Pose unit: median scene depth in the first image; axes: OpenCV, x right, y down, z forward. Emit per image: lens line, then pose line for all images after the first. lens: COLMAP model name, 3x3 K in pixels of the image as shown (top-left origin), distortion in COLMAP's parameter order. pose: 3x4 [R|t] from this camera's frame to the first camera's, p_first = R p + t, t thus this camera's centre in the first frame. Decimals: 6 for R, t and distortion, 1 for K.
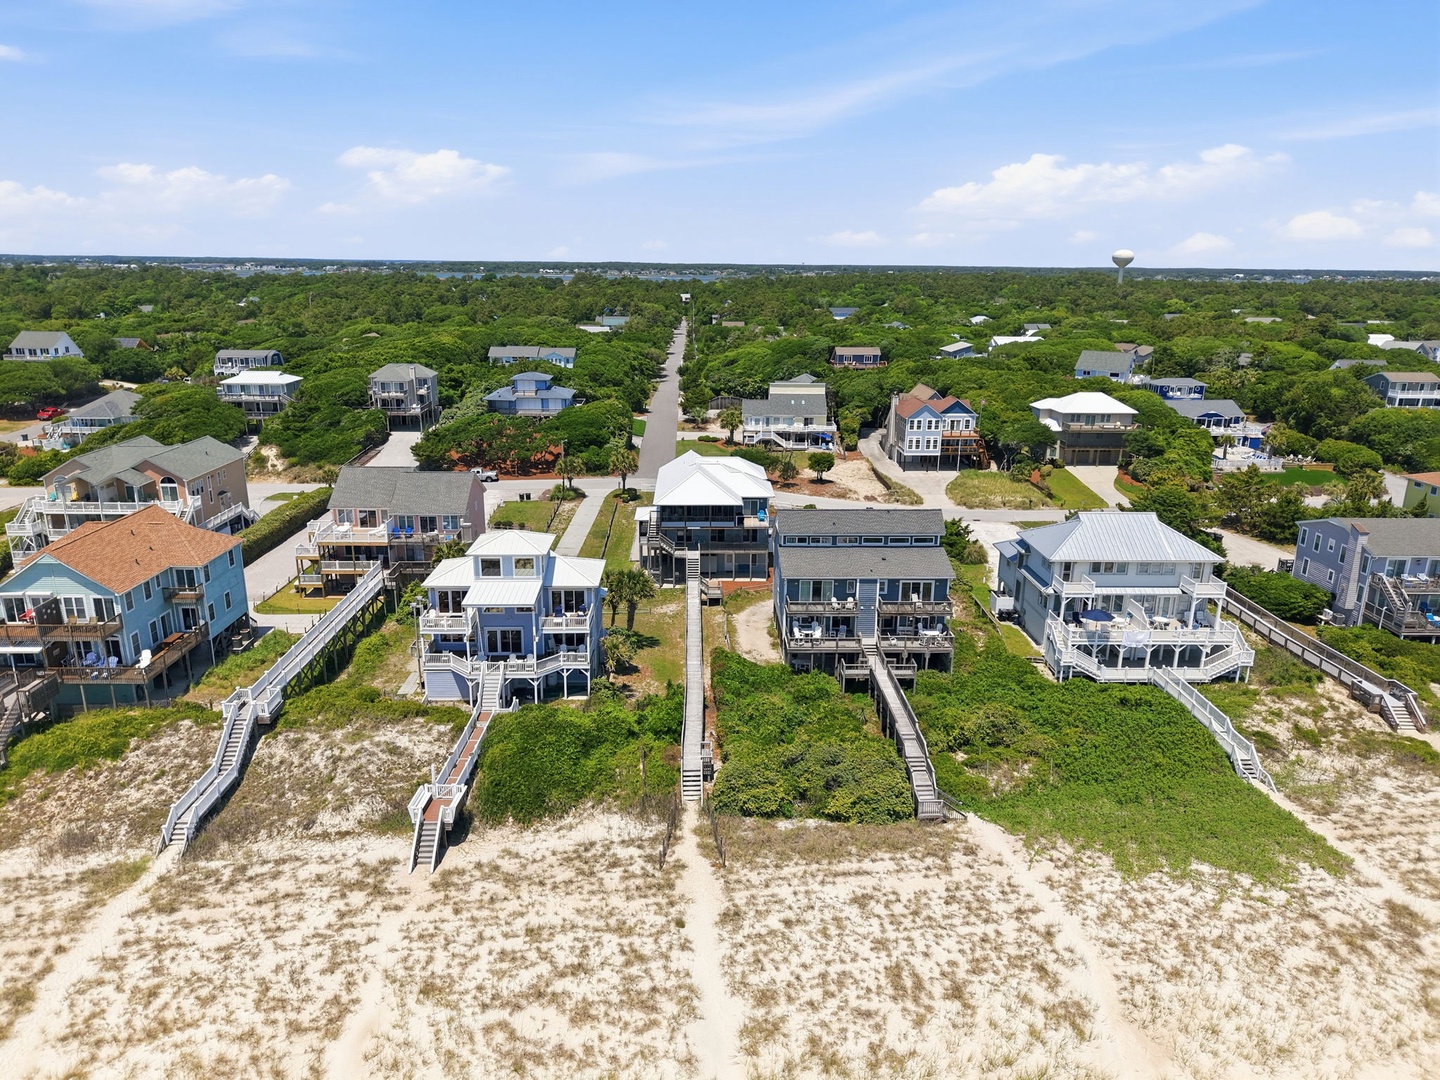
lens RADIAL K [[959.5, 0, 719.5], [0, 959.5, 555.2], [0, 0, 1]] dist [0.036081, -0.045848]
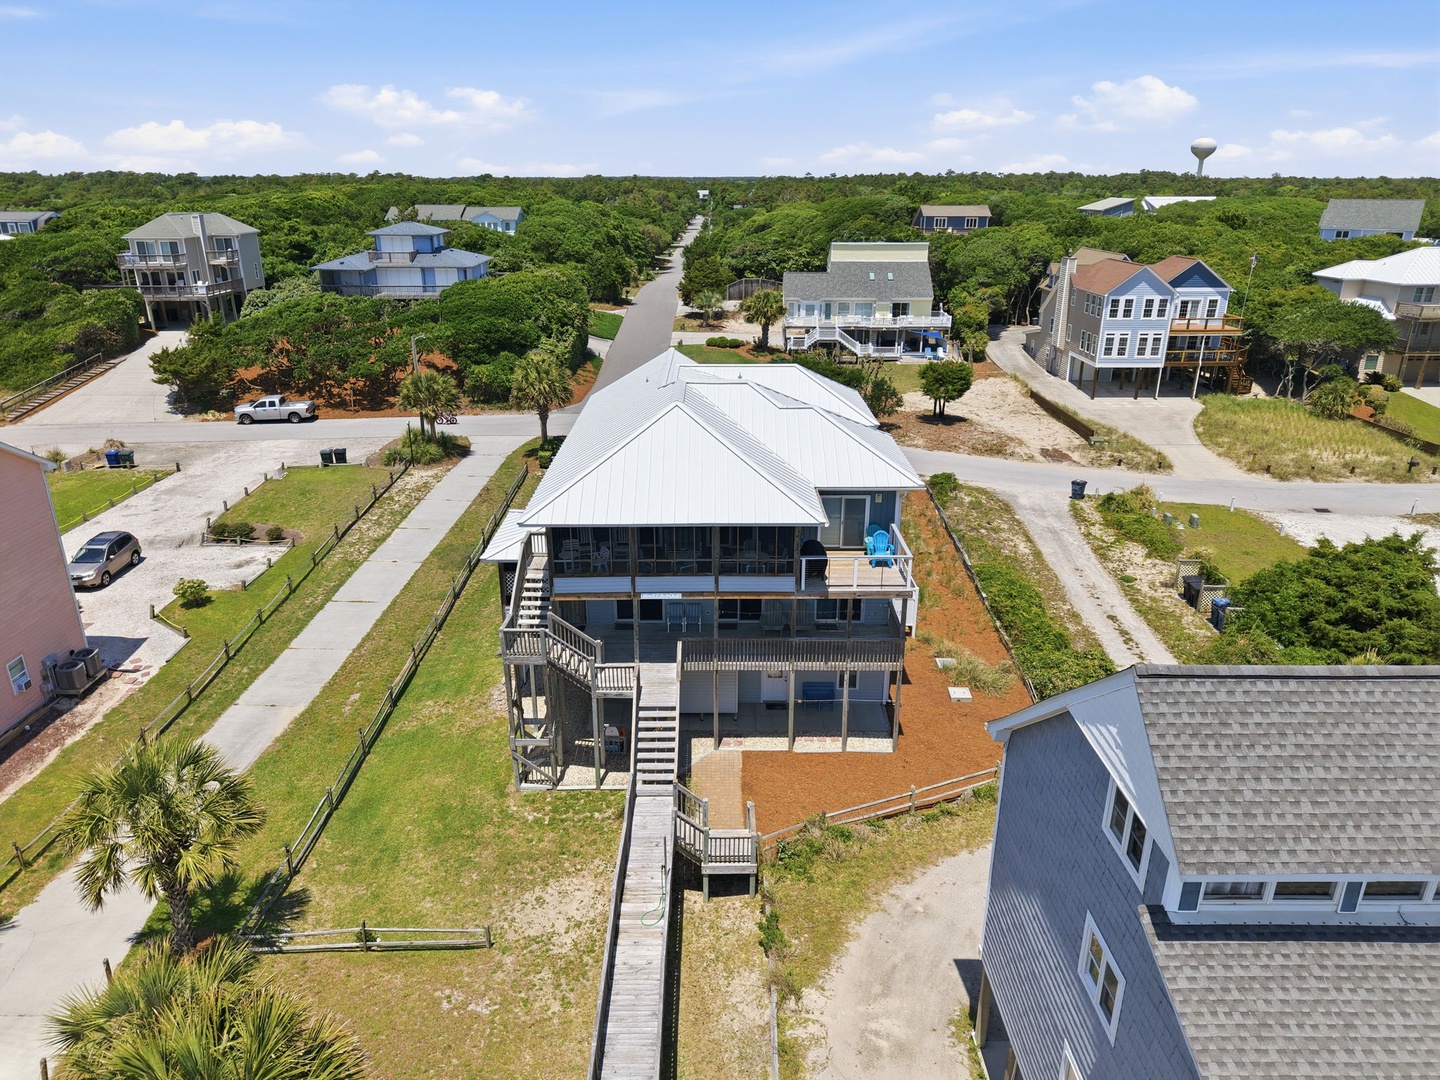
lens RADIAL K [[959.5, 0, 721.0], [0, 959.5, 538.3], [0, 0, 1]] dist [0.036081, -0.045848]
pose [[0.999753, -0.000693, -0.022236, -0.000604], [0.002048, 0.998136, 0.060994, -0.043607], [0.022152, -0.061025, 0.997890, 0.468018]]
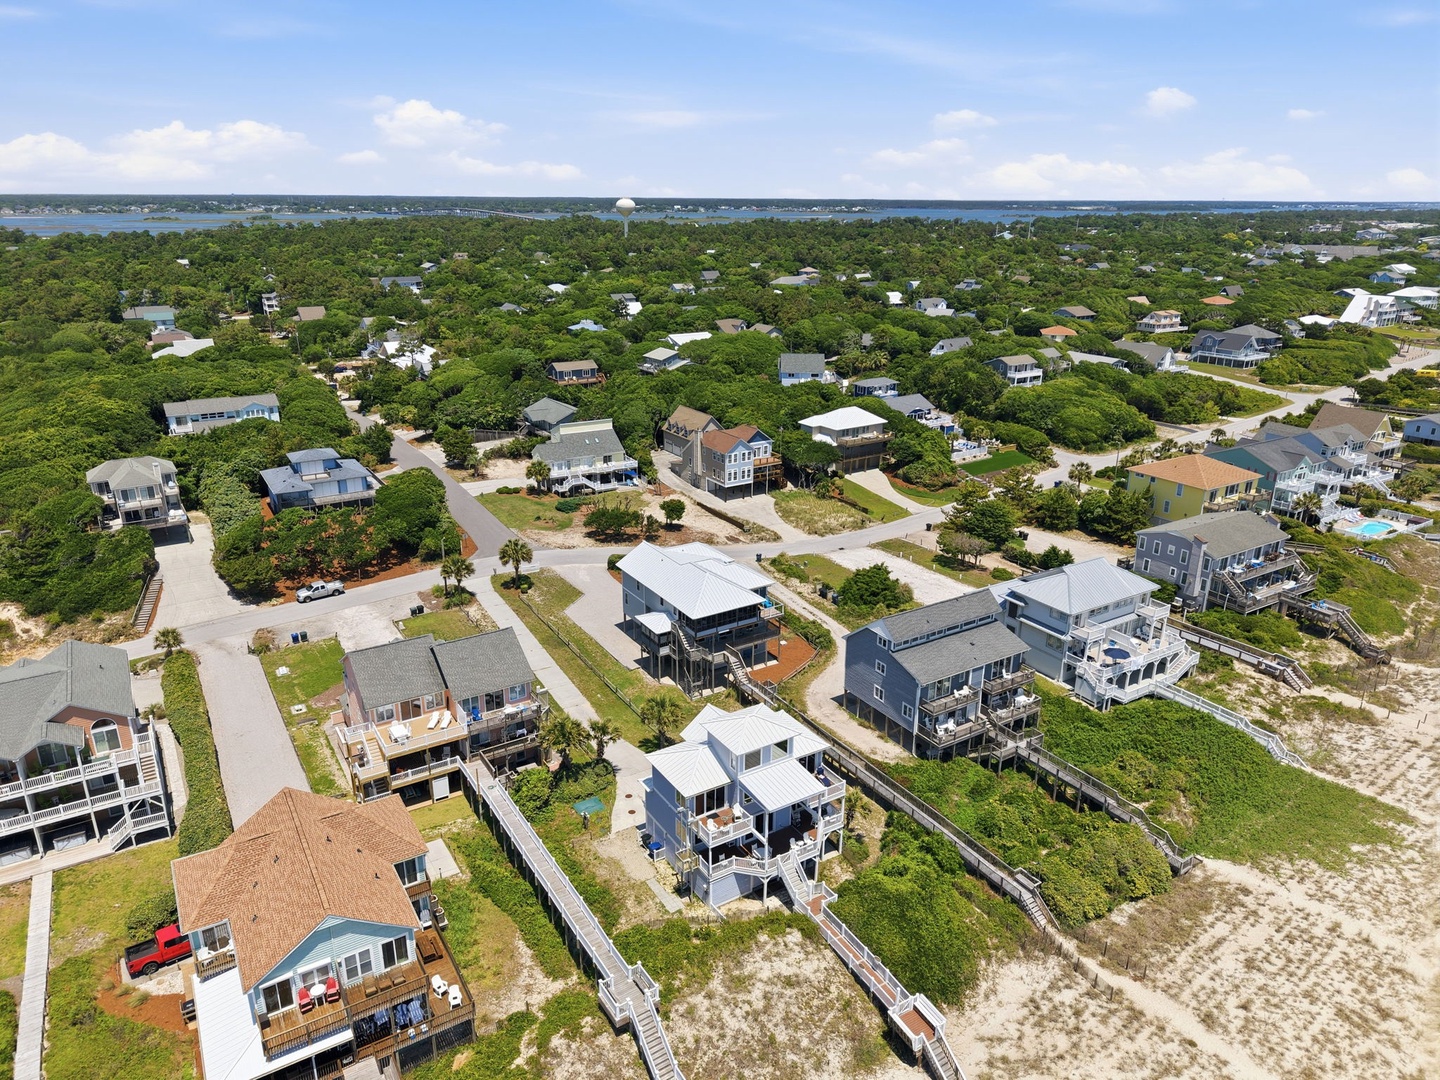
lens RADIAL K [[959.5, 0, 720.8], [0, 959.5, 543.6], [0, 0, 1]] dist [0.036081, -0.045848]
pose [[0.859694, -0.178501, 0.478606, -0.335563], [0.150675, 0.983882, 0.096300, -0.146941], [-0.488082, -0.010674, 0.872733, 0.073683]]
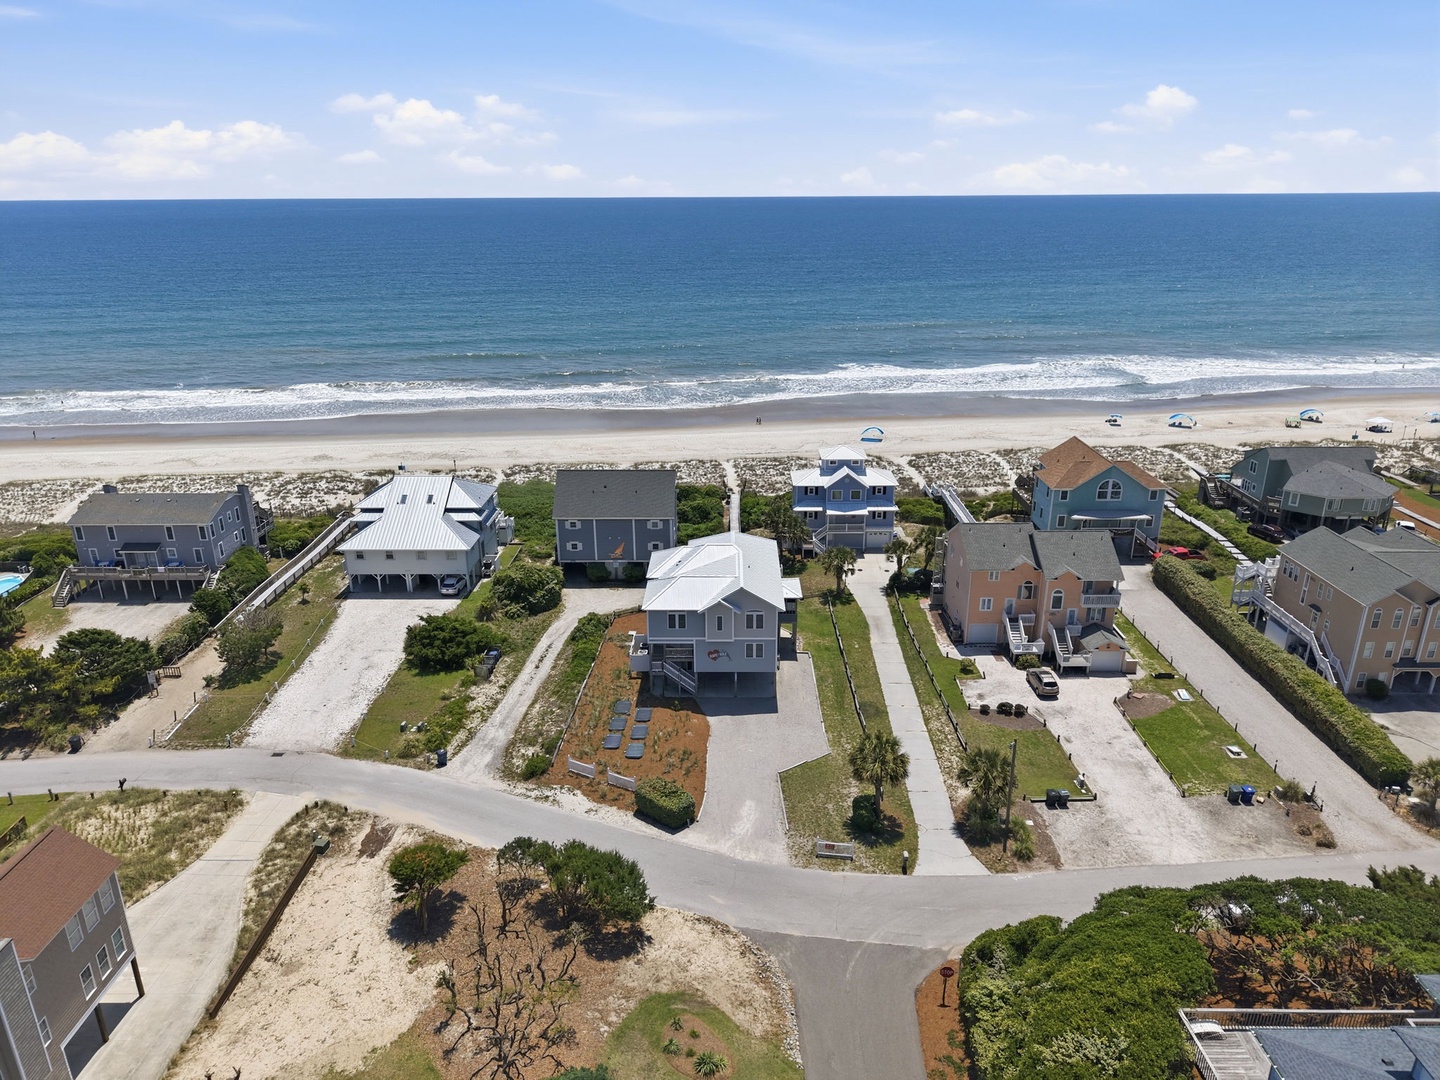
lens RADIAL K [[959.5, 0, 727.2], [0, 959.5, 526.8], [0, 0, 1]] dist [0.036081, -0.045848]
pose [[-0.999616, -0.016491, 0.022269, -0.025924], [-0.000315, 0.810344, 0.585954, -0.437751], [-0.027708, 0.585722, -0.810038, 1.197972]]
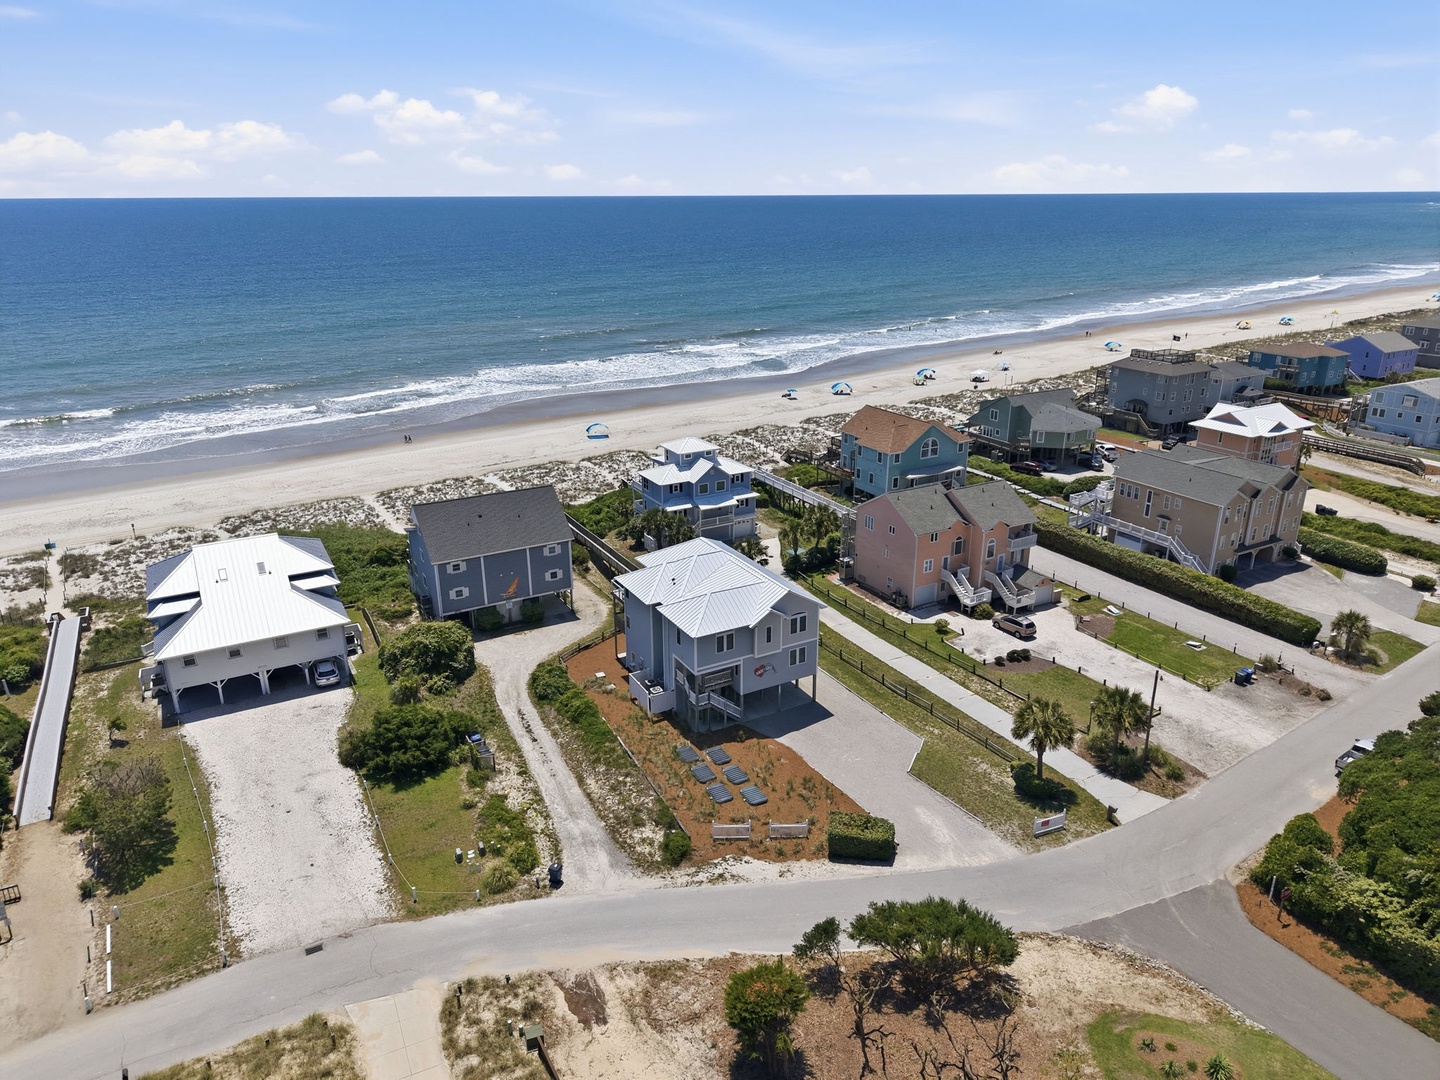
lens RADIAL K [[959.5, 0, 723.7], [0, 959.5, 520.0], [0, 0, 1]] dist [0.036081, -0.045848]
pose [[-0.882303, 0.142868, -0.448476, 0.231289], [-0.142700, 0.826781, 0.544123, -0.387475], [0.448529, 0.544078, -0.709084, 1.094116]]
